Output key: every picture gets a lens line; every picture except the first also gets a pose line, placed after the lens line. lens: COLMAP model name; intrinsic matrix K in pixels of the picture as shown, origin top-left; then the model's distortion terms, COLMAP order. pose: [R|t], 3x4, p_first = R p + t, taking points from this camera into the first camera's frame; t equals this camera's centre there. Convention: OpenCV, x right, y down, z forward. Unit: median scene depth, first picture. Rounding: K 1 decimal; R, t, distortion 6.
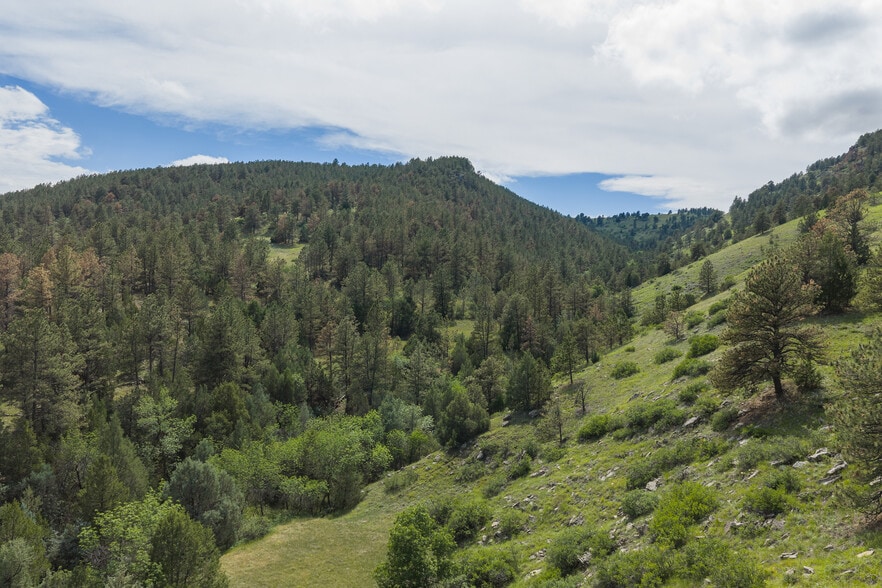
lens RADIAL K [[726.1, 0, 443.3], [0, 726.1, 293.1], [0, 0, 1]] dist [0.002952, -0.008908]
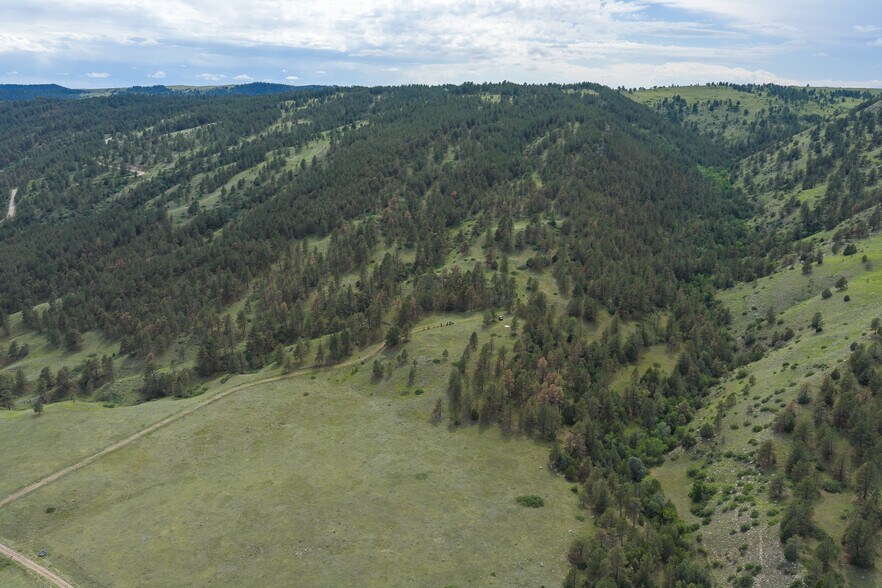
lens RADIAL K [[726.1, 0, 440.8], [0, 726.1, 294.0], [0, 0, 1]] dist [0.002952, -0.008908]
pose [[0.995864, 0.013291, -0.089879, -0.966102], [0.011050, 0.964180, 0.265017, -1.634385], [0.090182, -0.264914, 0.960046, -2.634220]]
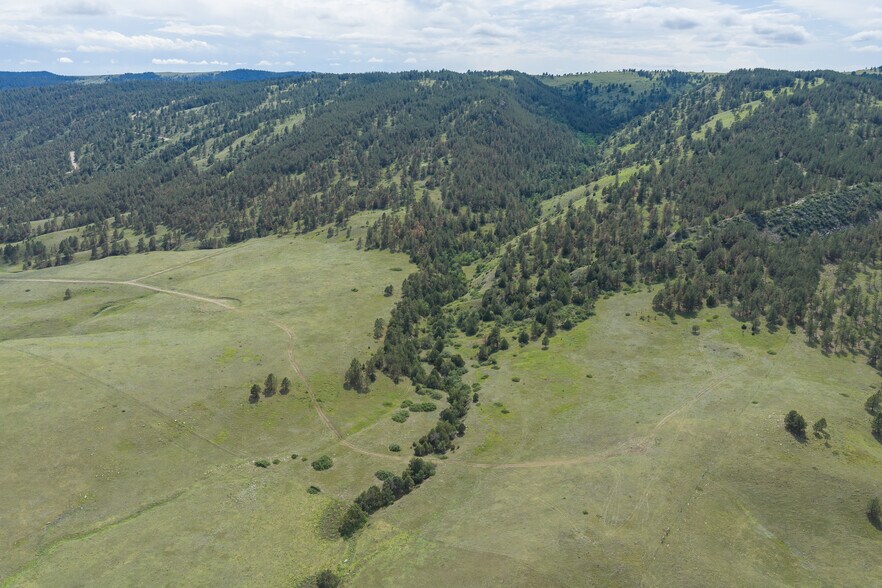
lens RADIAL K [[726.1, 0, 437.0], [0, 726.1, 298.1], [0, 0, 1]] dist [0.002952, -0.008908]
pose [[0.997457, 0.006445, -0.070986, 0.082830], [0.014335, 0.957418, 0.288349, -1.631649], [0.069821, -0.288633, 0.954891, -6.621894]]
